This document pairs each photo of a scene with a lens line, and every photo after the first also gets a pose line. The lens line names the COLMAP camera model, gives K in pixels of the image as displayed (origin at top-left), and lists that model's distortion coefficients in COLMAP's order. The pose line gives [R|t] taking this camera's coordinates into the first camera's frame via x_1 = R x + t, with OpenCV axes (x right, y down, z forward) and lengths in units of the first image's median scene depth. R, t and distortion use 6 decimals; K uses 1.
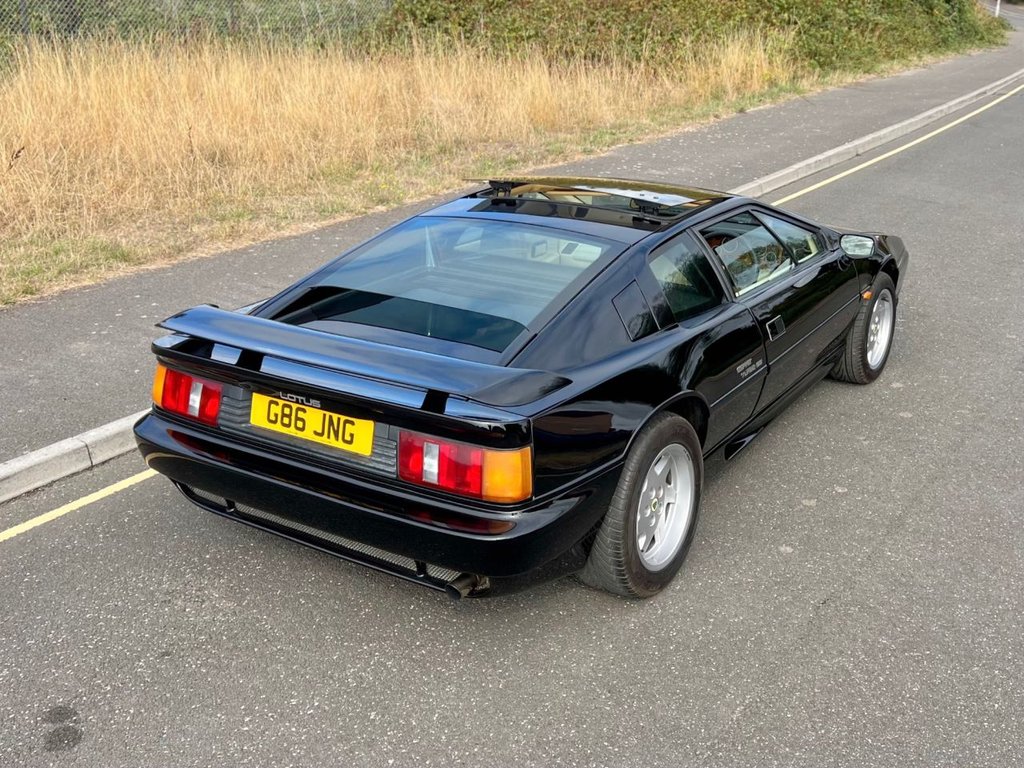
lens RADIAL K [[1133.0, 0, 512.7], [0, 1133.0, 347.4], [0, 0, 1]] dist [0.114929, -0.276670]
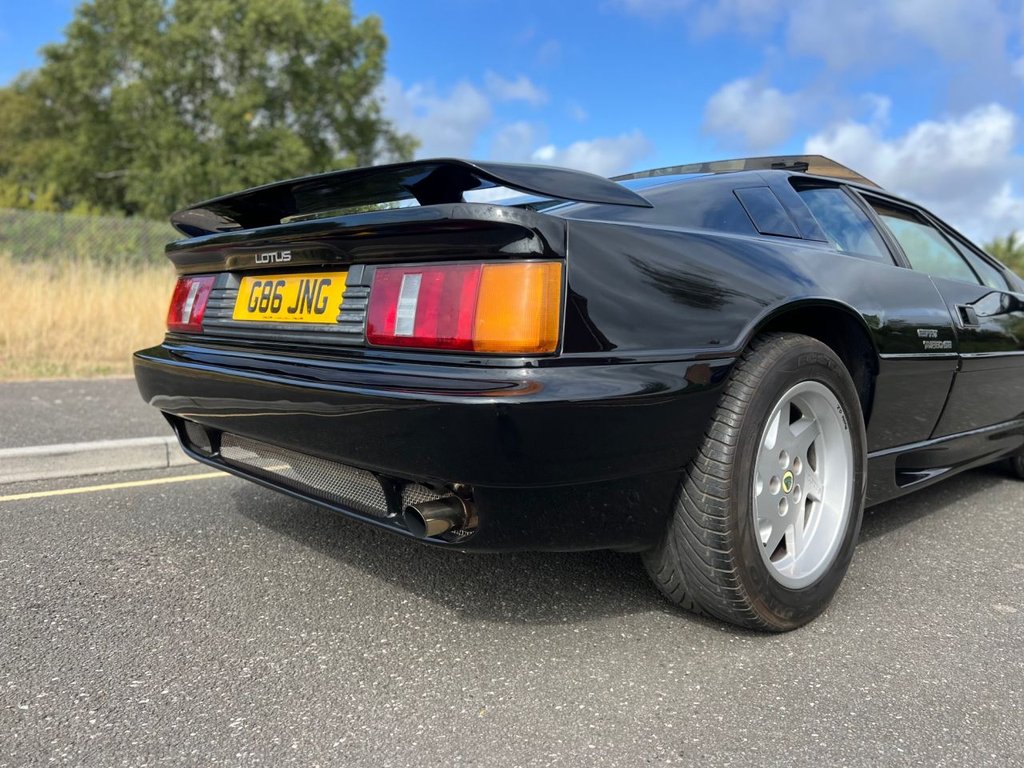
lens RADIAL K [[794.3, 0, 511.2], [0, 794.3, 374.3], [0, 0, 1]] dist [0.051465, -0.058233]
pose [[0.973109, 0.059625, -0.222496, 0.074082], [-0.113958, 0.964046, -0.240059, 0.215375], [0.200183, 0.258959, 0.944917, 0.560001]]
